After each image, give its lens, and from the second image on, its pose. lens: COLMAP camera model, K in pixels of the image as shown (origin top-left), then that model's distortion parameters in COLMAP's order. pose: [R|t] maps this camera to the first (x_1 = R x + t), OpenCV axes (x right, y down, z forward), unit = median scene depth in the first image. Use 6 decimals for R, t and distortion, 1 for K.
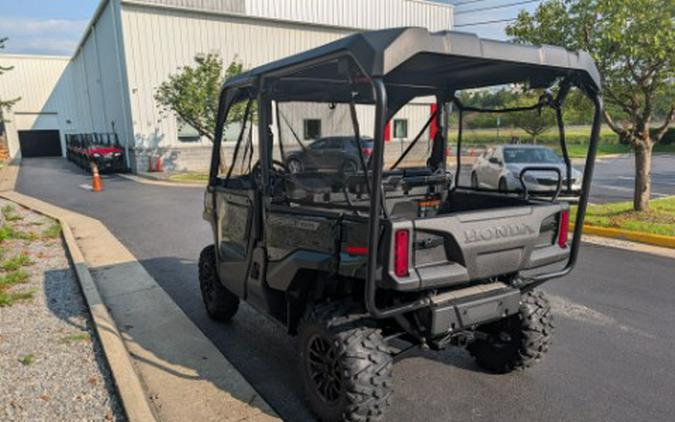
lens RADIAL K [[493.1, 0, 330.8], [0, 493.1, 214.2], [0, 0, 1]] dist [0.003541, -0.001412]
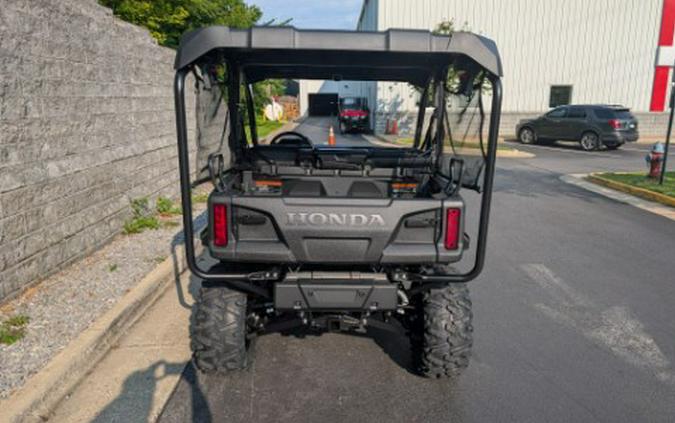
lens RADIAL K [[493.1, 0, 359.4], [0, 493.1, 185.8], [0, 0, 1]] dist [0.003541, -0.001412]
pose [[0.862016, 0.102913, -0.496324, 0.501742], [-0.094527, 0.994633, 0.042063, -0.044690], [0.497989, 0.010657, 0.867118, 0.099187]]
